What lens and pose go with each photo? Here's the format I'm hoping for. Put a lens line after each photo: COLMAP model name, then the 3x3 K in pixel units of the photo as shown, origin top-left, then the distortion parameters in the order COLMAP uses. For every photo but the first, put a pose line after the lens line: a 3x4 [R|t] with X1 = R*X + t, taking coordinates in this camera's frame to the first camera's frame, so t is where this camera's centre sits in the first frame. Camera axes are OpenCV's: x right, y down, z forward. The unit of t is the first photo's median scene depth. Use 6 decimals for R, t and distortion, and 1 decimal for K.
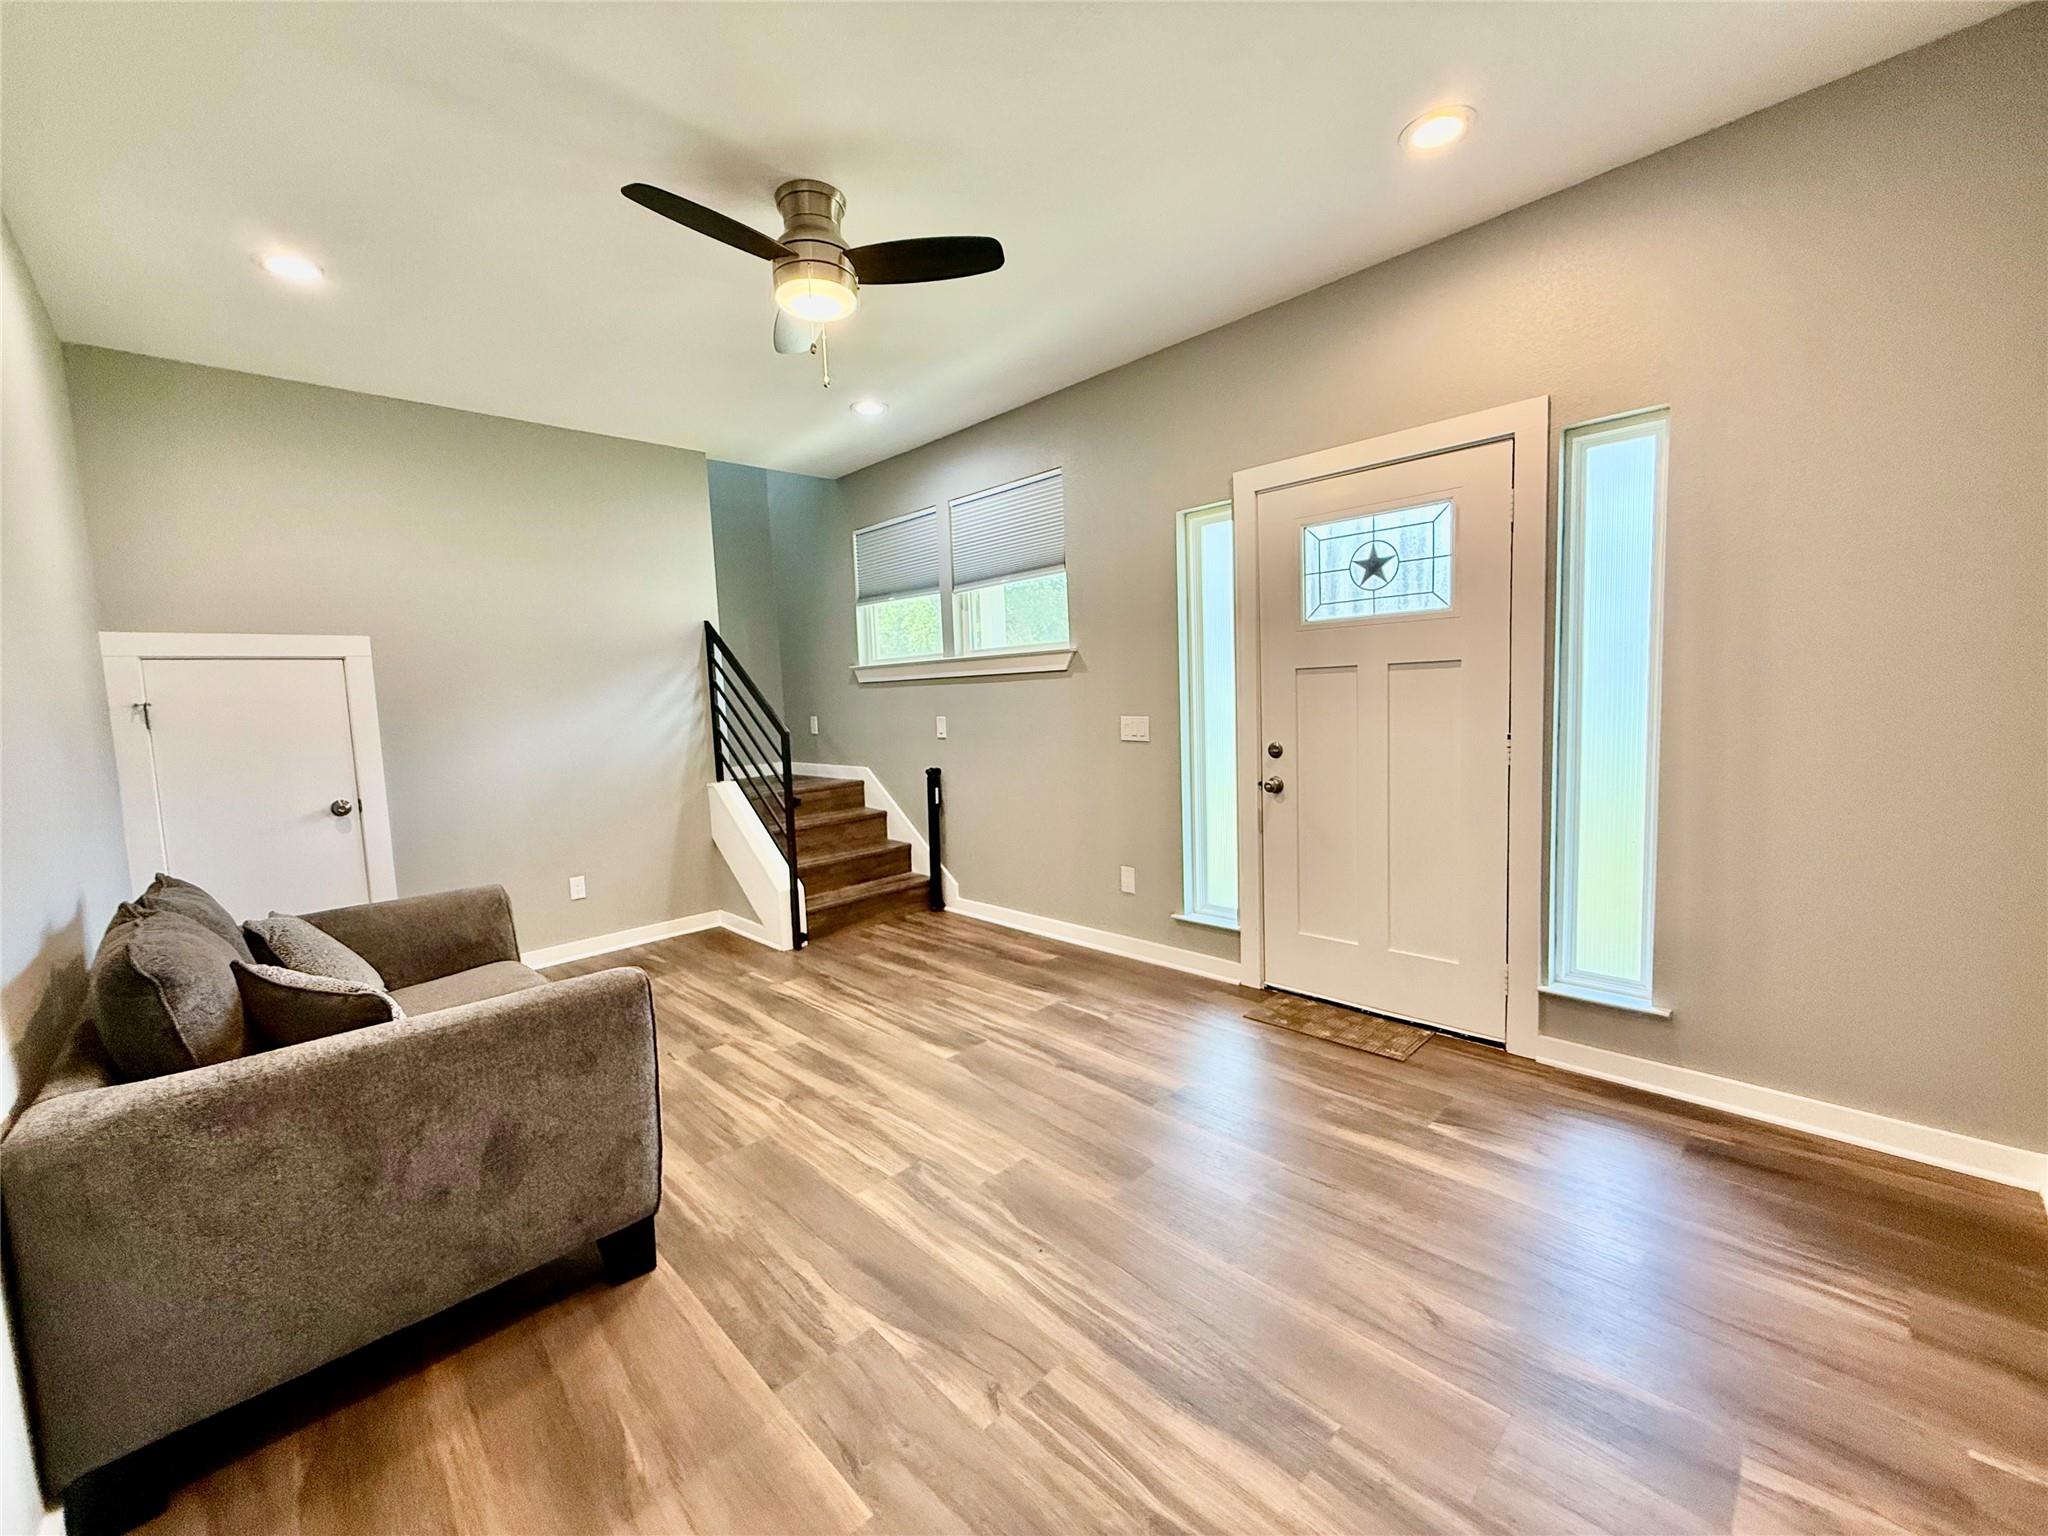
lens RADIAL K [[815.9, 0, 1022.1], [0, 815.9, 765.0], [0, 0, 1]] dist [-0.002664, 0.001230]
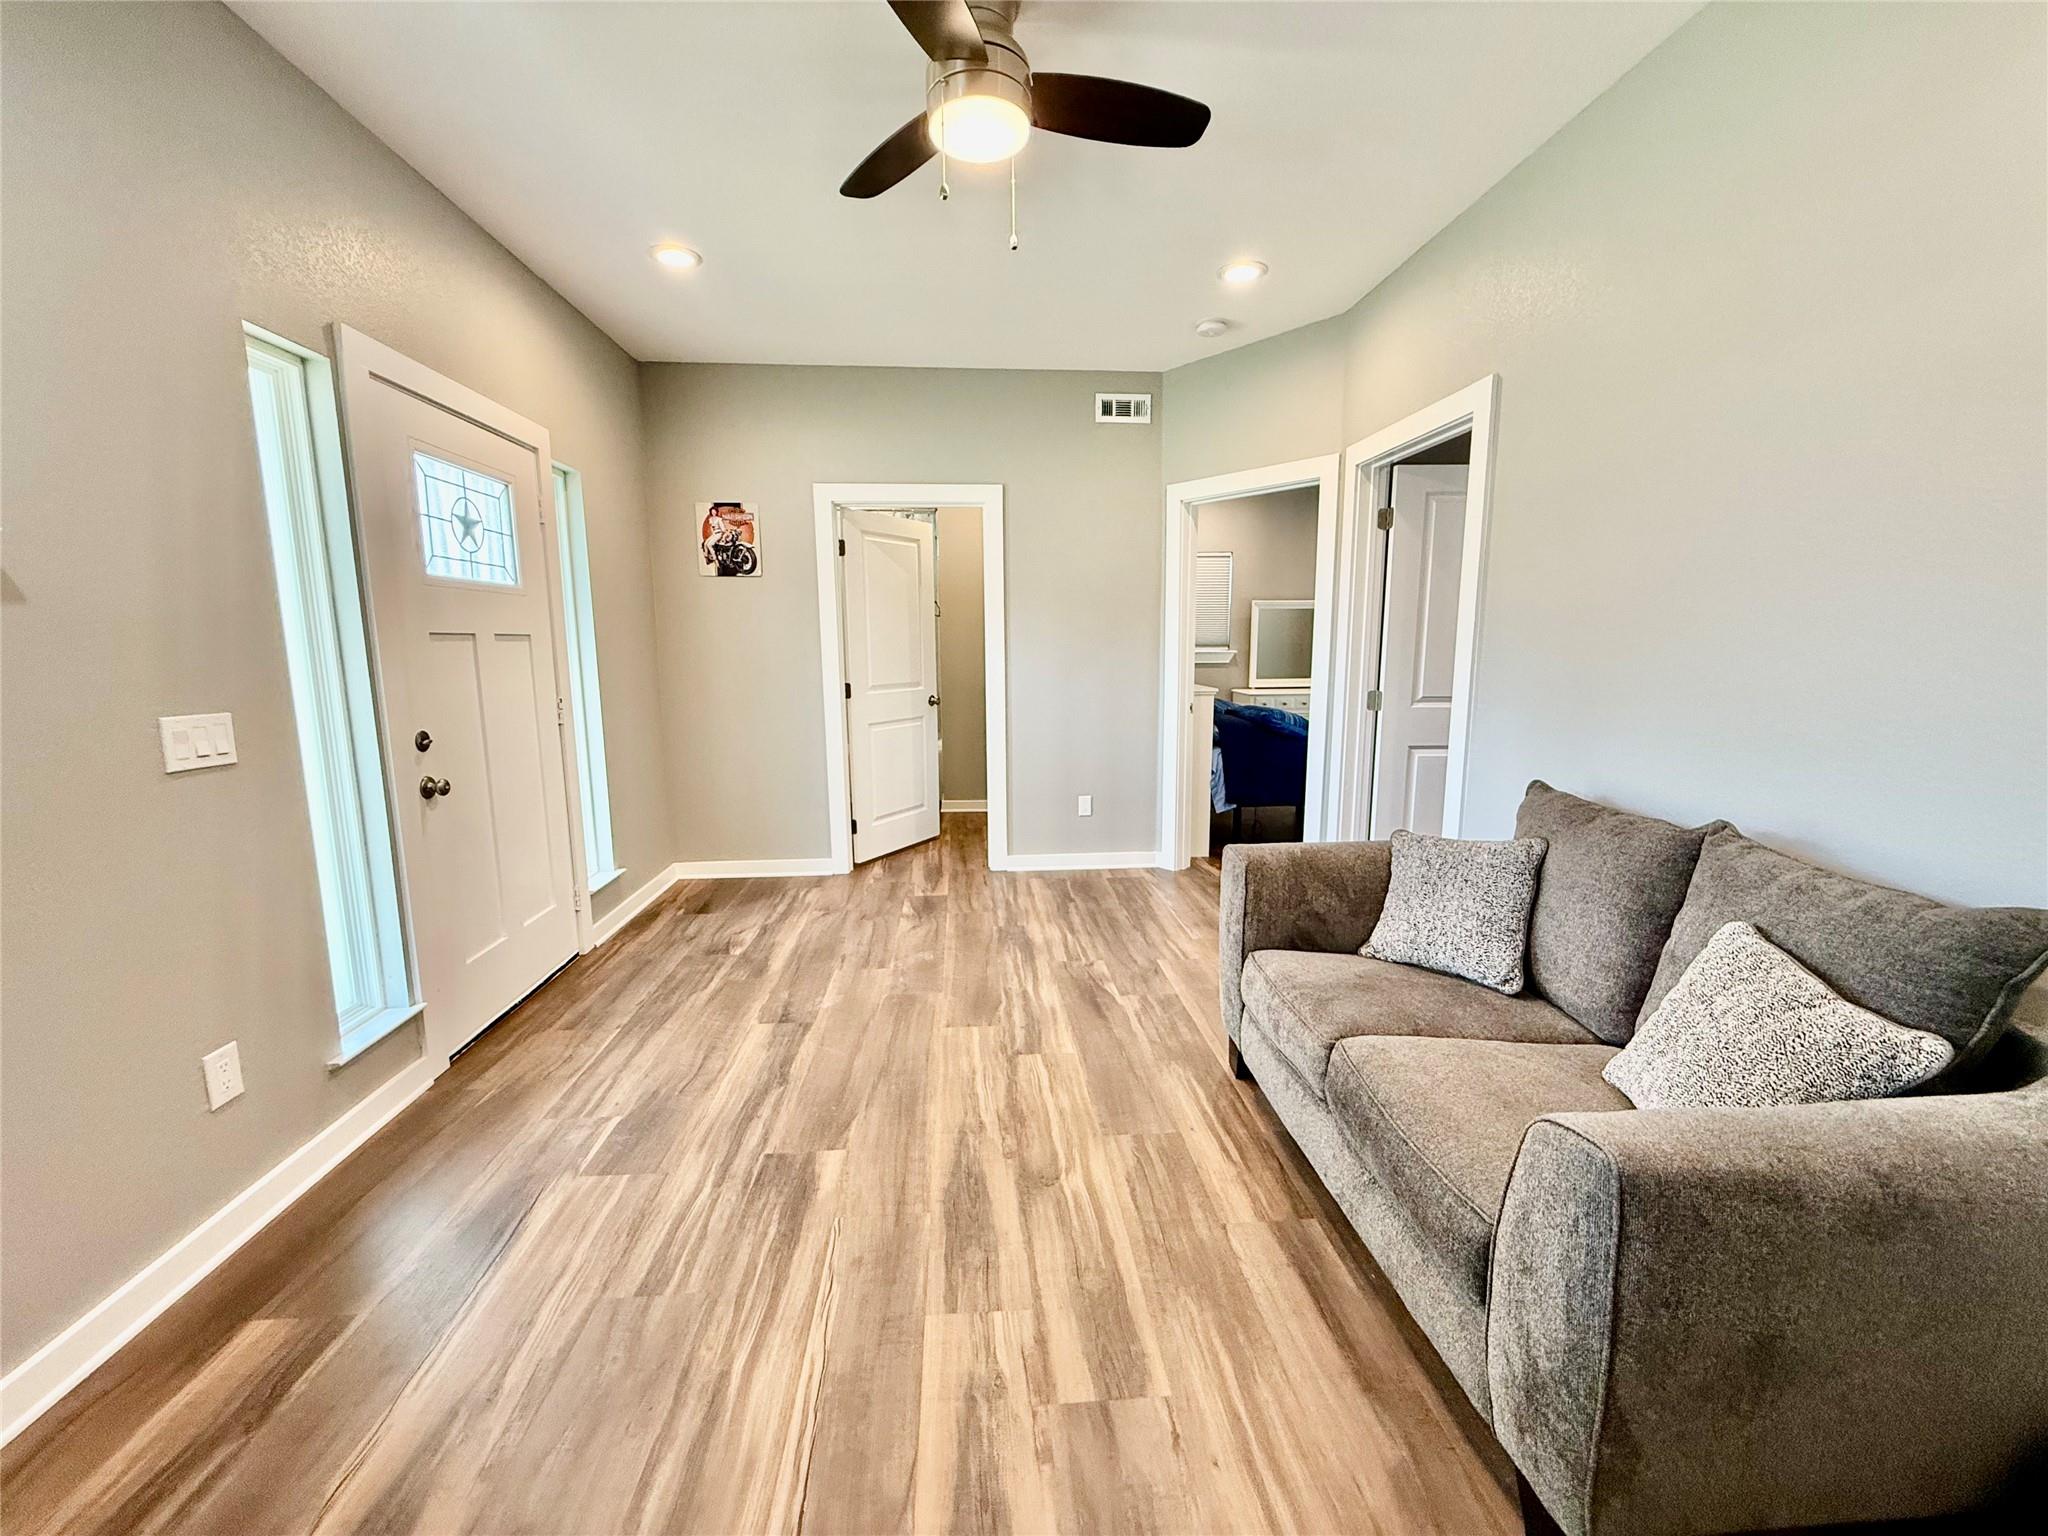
lens RADIAL K [[815.9, 0, 1027.1], [0, 815.9, 759.4], [0, 0, 1]] dist [-0.002664, 0.001230]
pose [[-0.767437, -0.045479, 0.639510, -0.647019], [0.095097, 0.978372, 0.183697, -0.094719], [-0.634033, 0.201791, -0.746514, 1.327925]]
